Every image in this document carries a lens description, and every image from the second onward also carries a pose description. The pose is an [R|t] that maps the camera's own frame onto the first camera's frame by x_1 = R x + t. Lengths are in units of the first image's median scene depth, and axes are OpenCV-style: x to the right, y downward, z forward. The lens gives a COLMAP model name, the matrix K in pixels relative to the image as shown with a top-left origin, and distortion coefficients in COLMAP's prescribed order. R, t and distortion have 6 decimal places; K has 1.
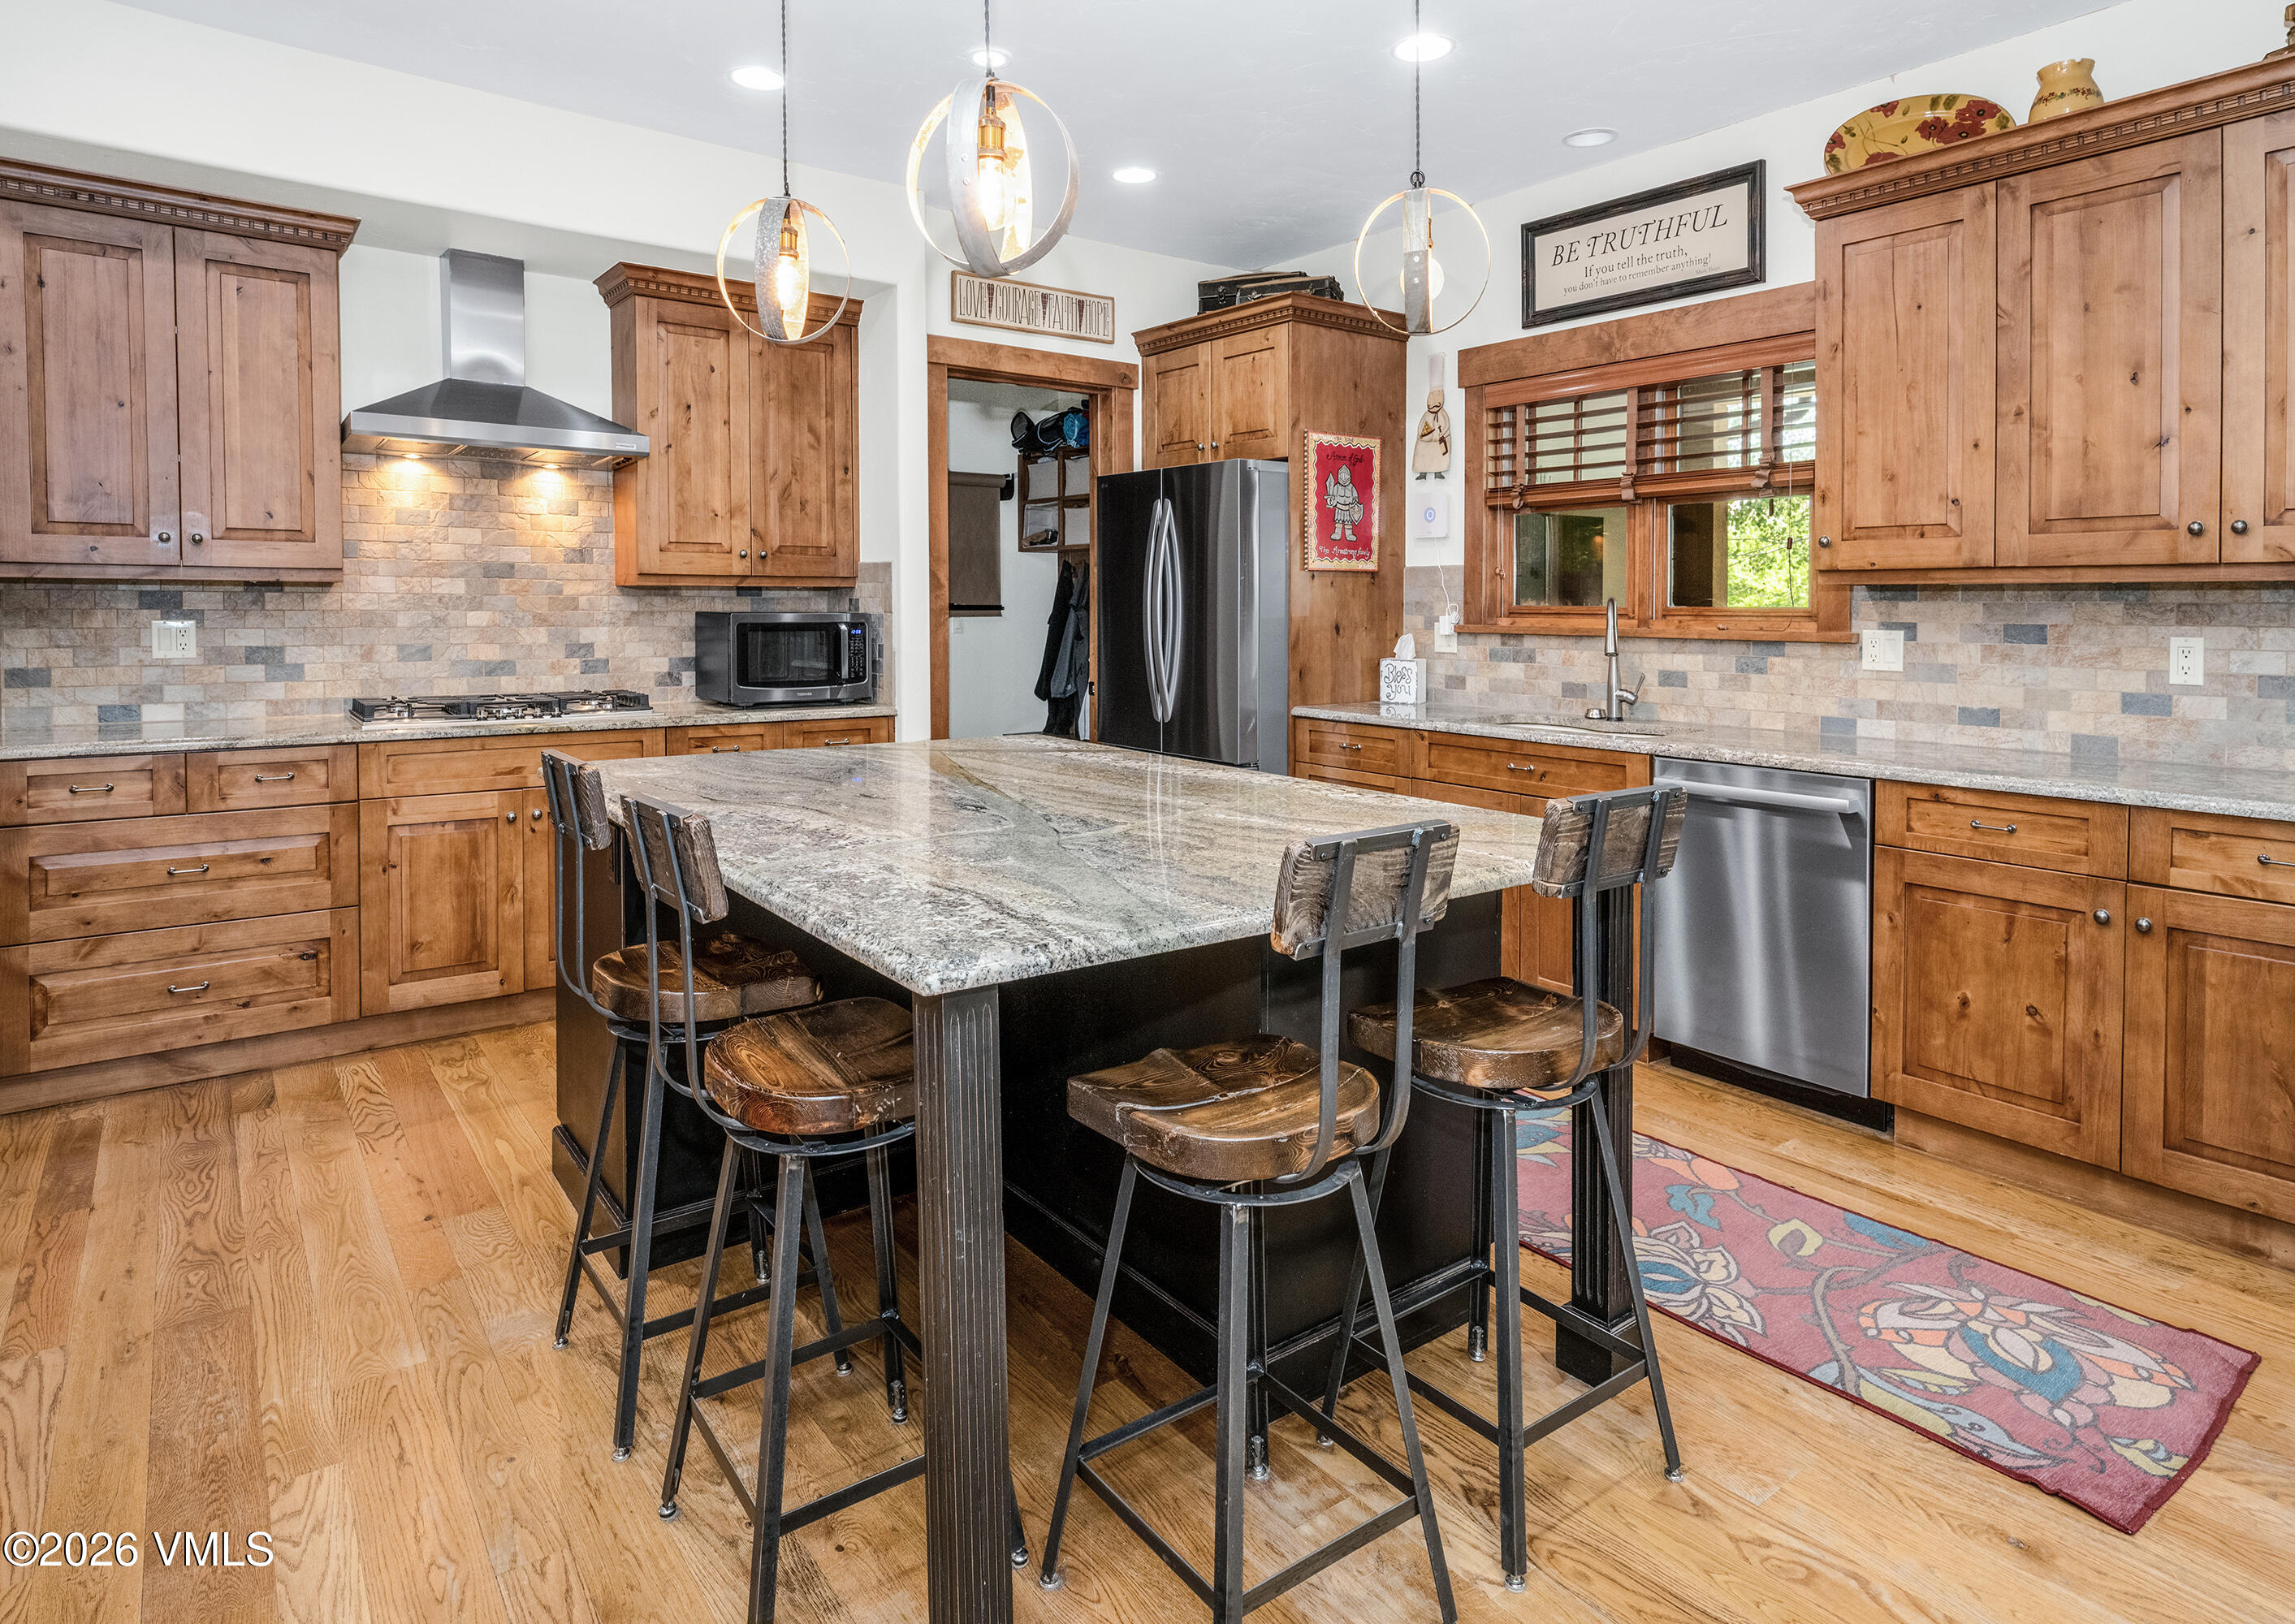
lens RADIAL K [[1255.7, 0, 1145.7], [0, 1255.7, 677.2], [0, 0, 1]] dist [-0.006432, -0.001424]
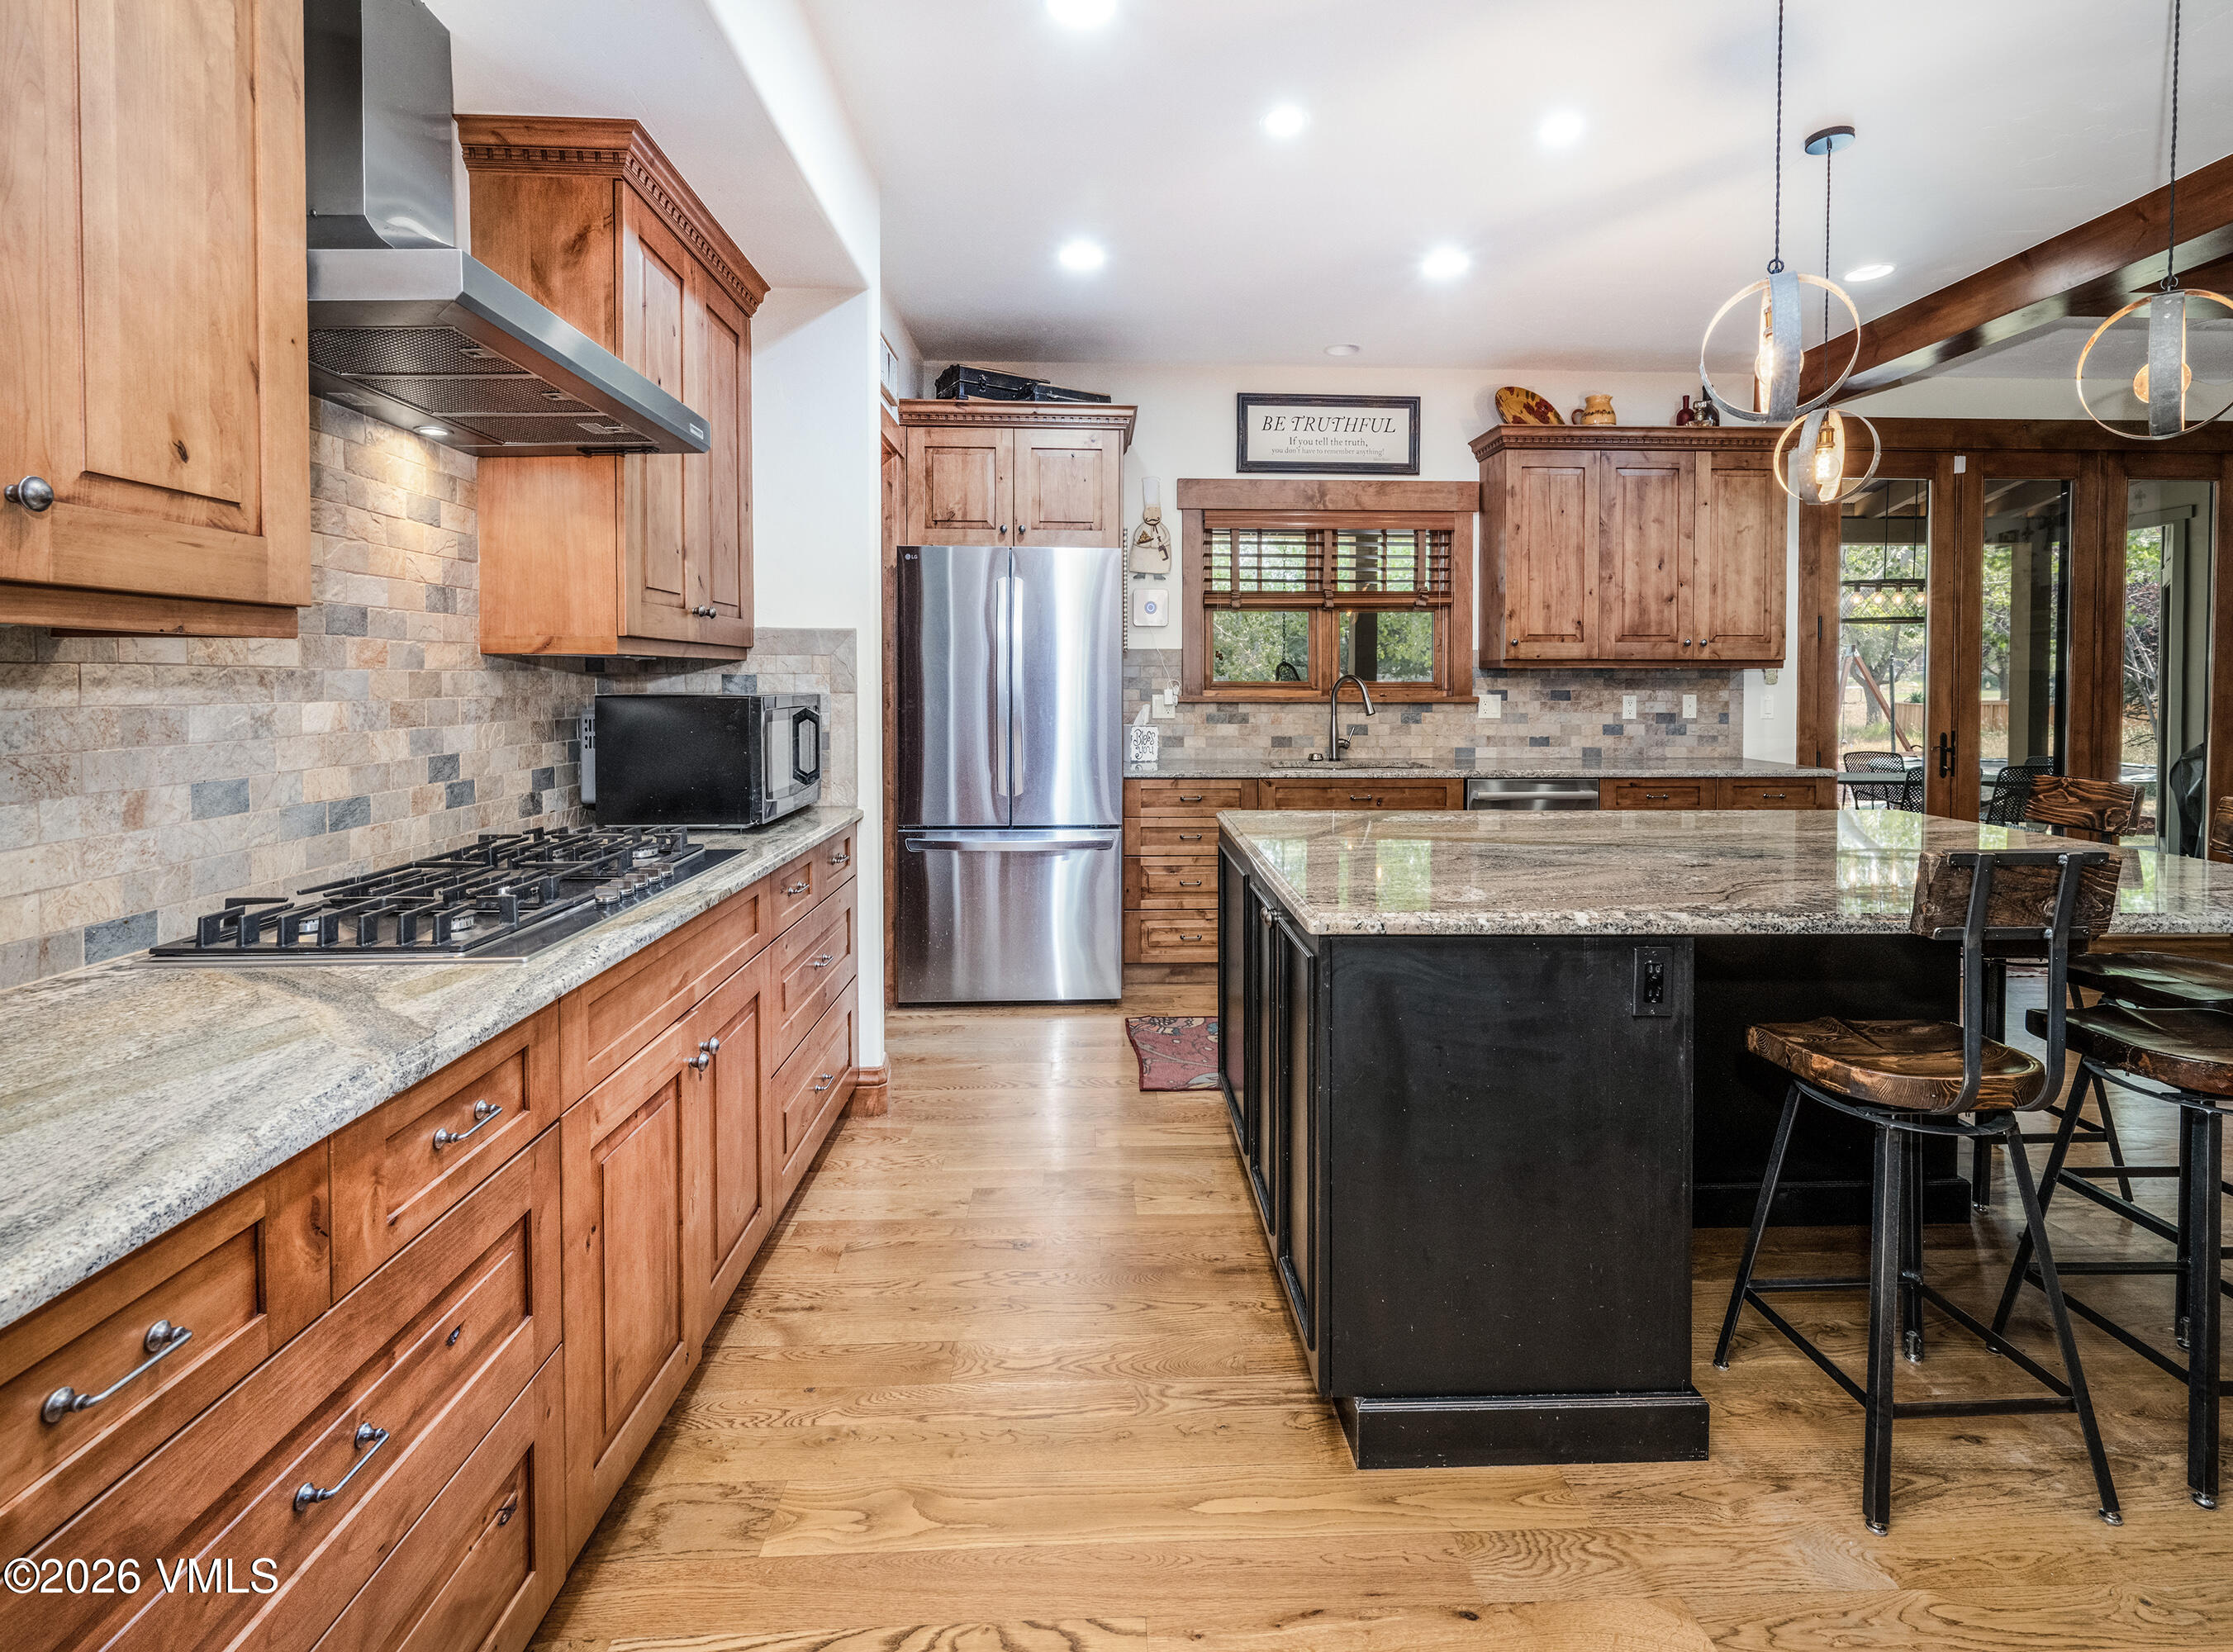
lens RADIAL K [[995.4, 0, 1114.5], [0, 995.4, 746.0], [0, 0, 1]] dist [0.002481, 0.000250]
pose [[0.576213, -0.057731, 0.815258, -0.709647], [0.048565, 0.998158, 0.036357, -0.036212], [-0.815855, 0.018643, 0.577956, 0.548872]]
